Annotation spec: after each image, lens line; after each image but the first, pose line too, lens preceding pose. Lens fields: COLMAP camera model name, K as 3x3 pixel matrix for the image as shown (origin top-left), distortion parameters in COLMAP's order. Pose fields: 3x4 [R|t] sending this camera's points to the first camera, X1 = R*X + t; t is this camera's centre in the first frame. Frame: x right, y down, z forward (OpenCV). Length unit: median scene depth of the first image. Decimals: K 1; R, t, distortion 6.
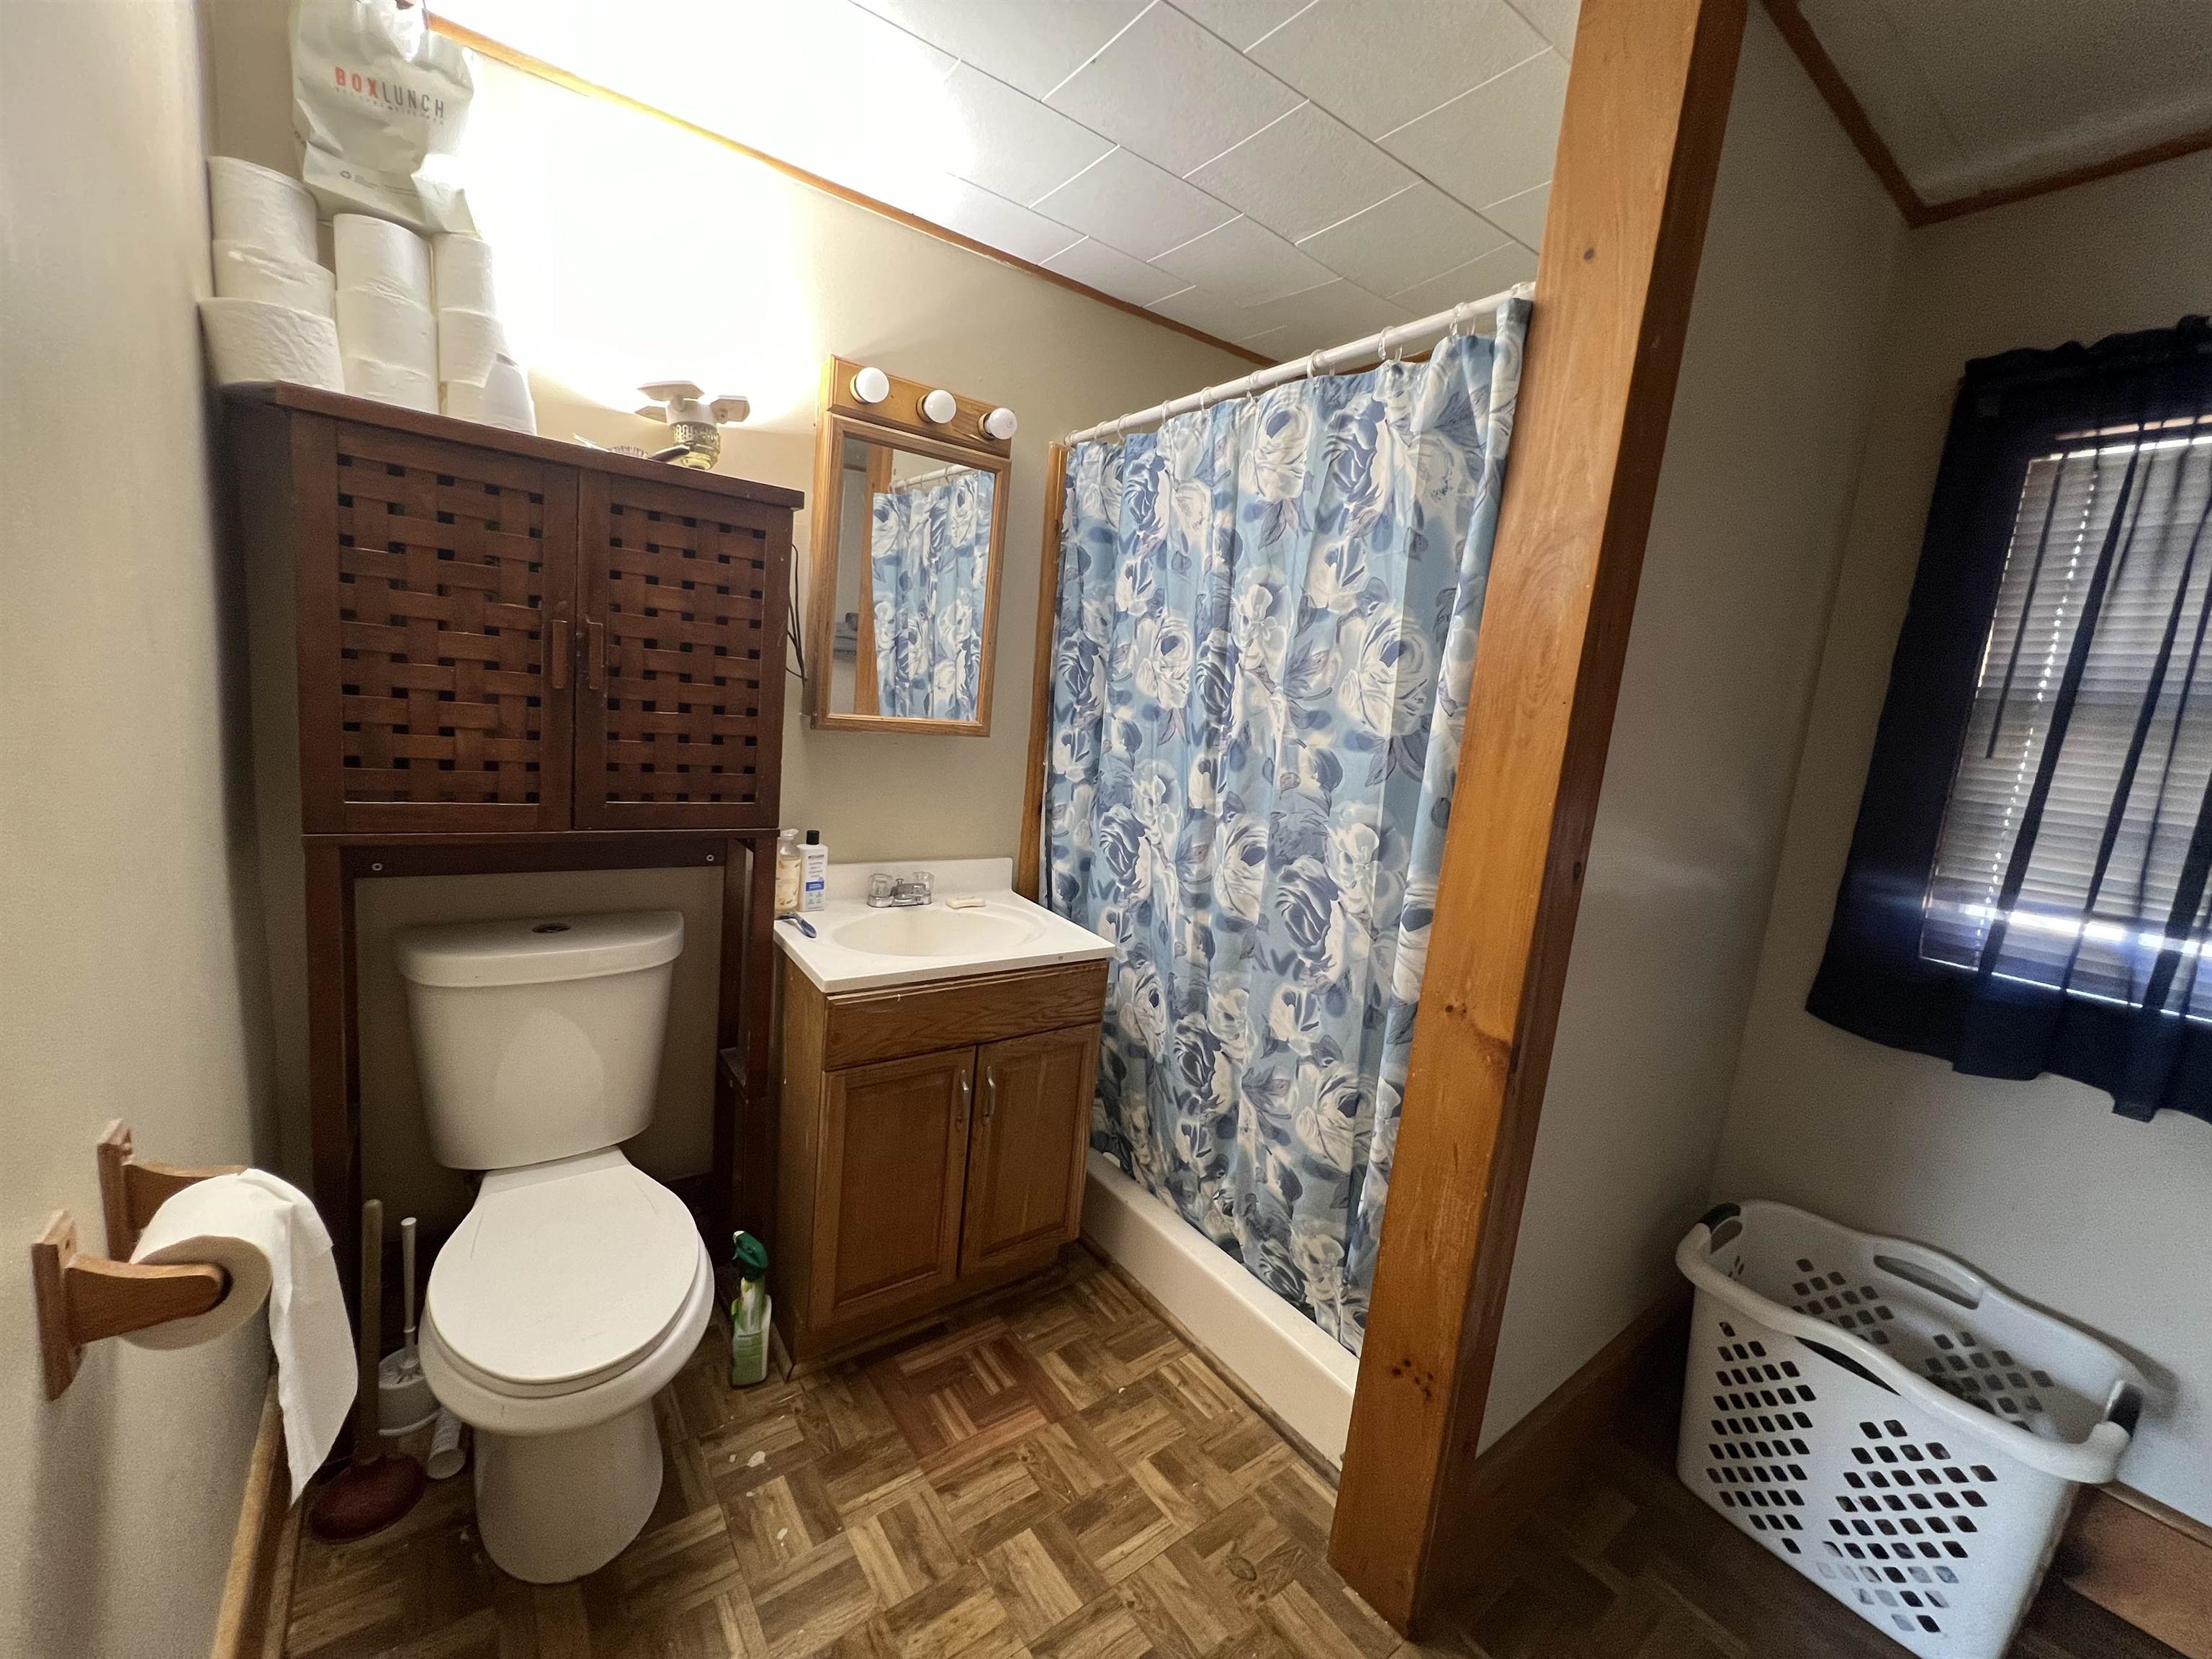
lens RADIAL K [[886.2, 0, 1104.3], [0, 886.2, 826.8], [0, 0, 1]] dist [-0.007771, 0.002571]
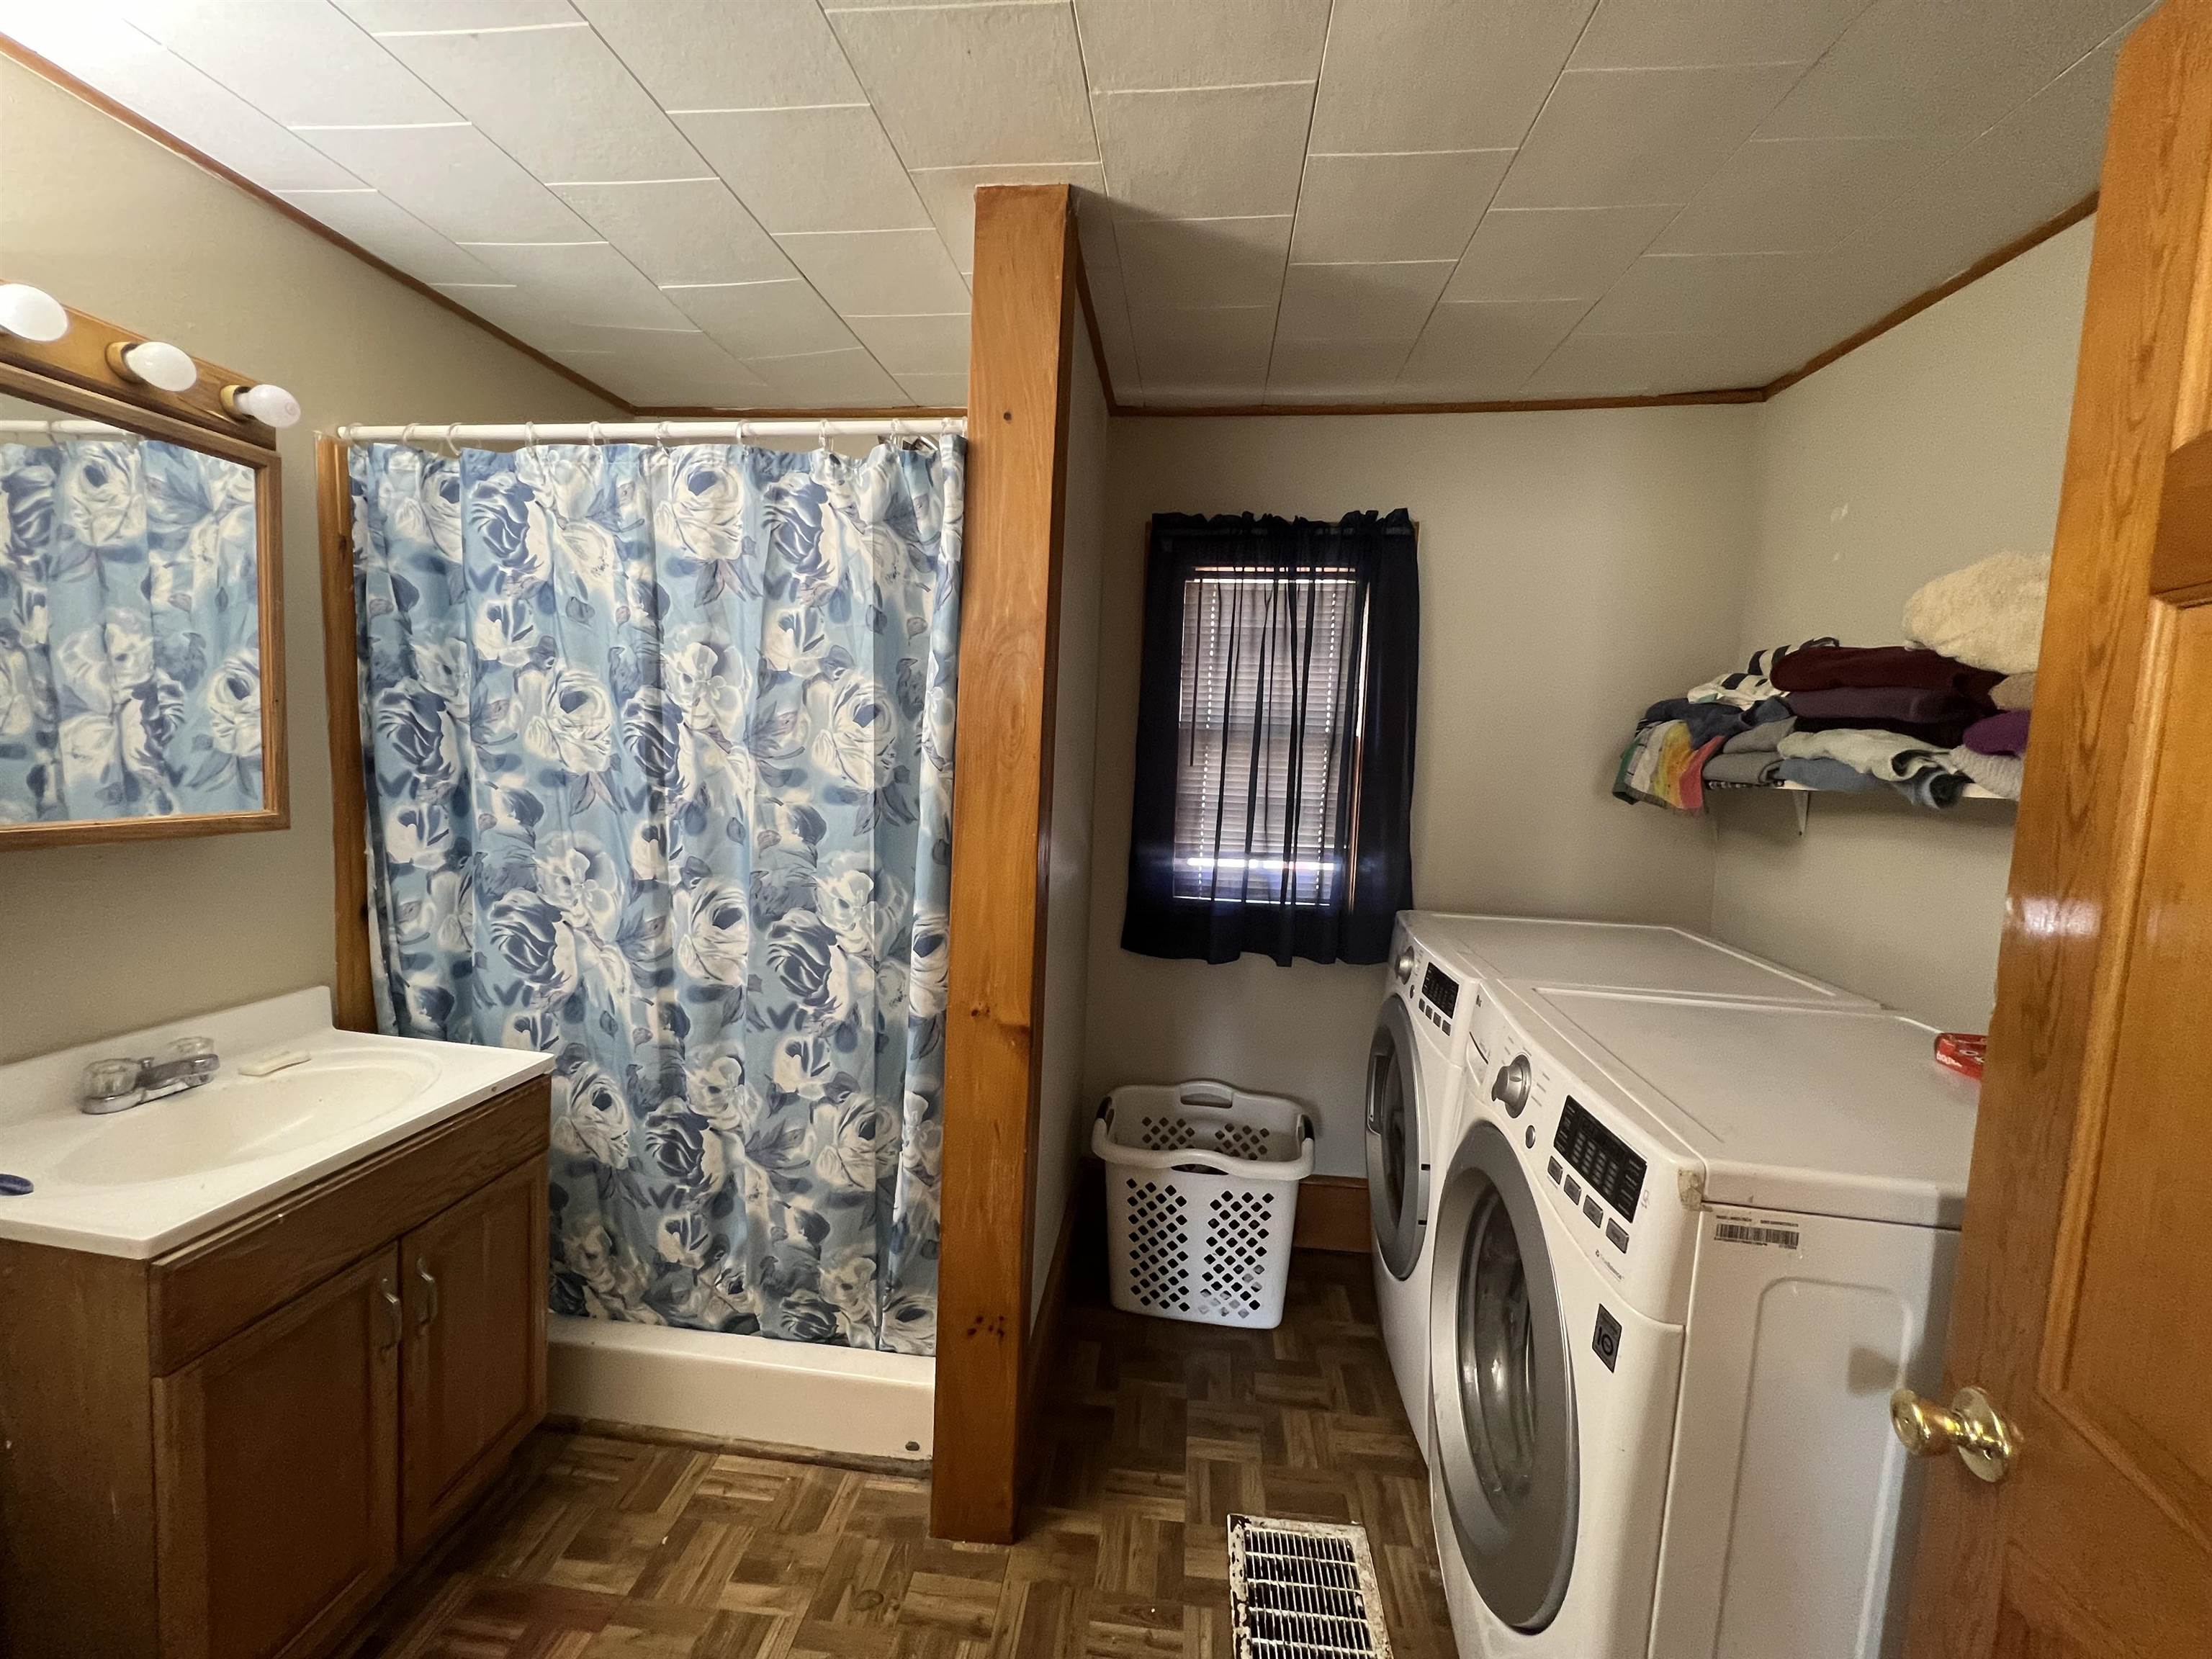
lens RADIAL K [[886.2, 0, 1104.3], [0, 886.2, 826.8], [0, 0, 1]] dist [-0.007771, 0.002571]
pose [[0.675721, -0.124477, 0.726572, -0.259542], [0.134344, 0.989928, 0.044654, -0.057930], [-0.724813, 0.067437, 0.685638, 0.025085]]
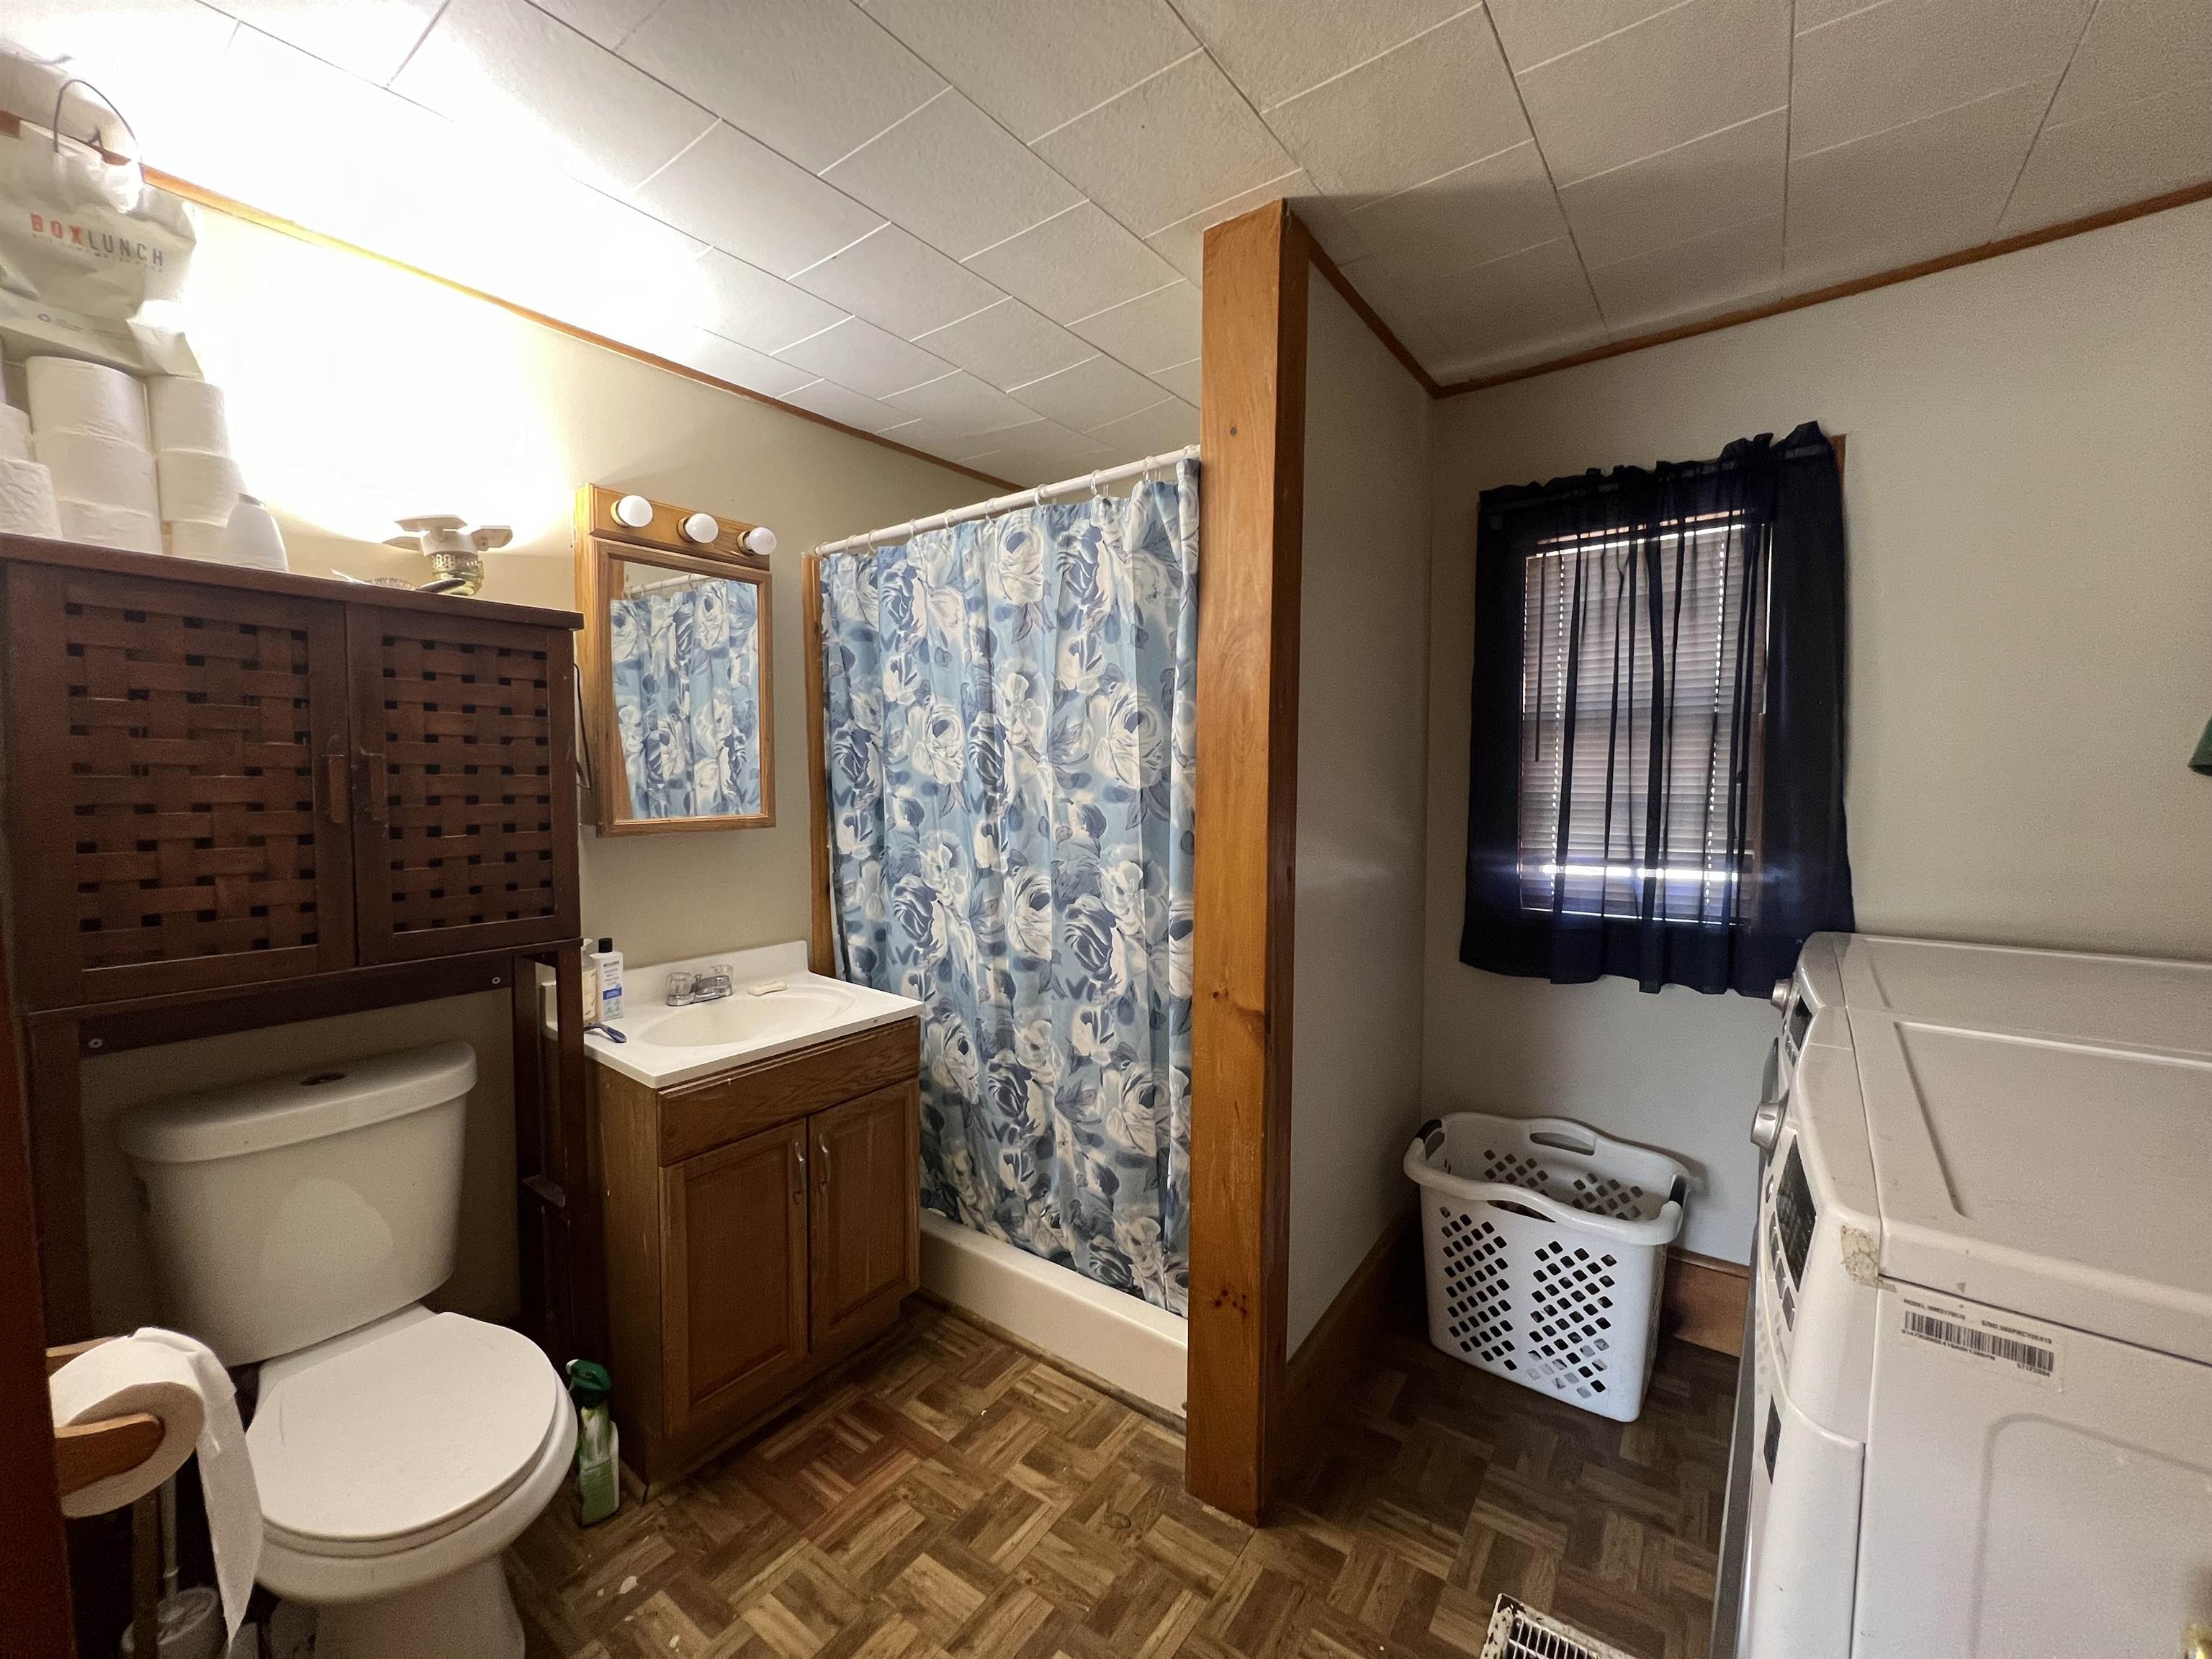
lens RADIAL K [[886.2, 0, 1104.3], [0, 886.2, 826.8], [0, 0, 1]] dist [-0.007771, 0.002571]
pose [[0.950611, -0.111273, 0.289754, -0.080213], [0.133665, 0.989292, -0.058608, 0.015986], [-0.280130, 0.094443, 0.955305, -0.148714]]
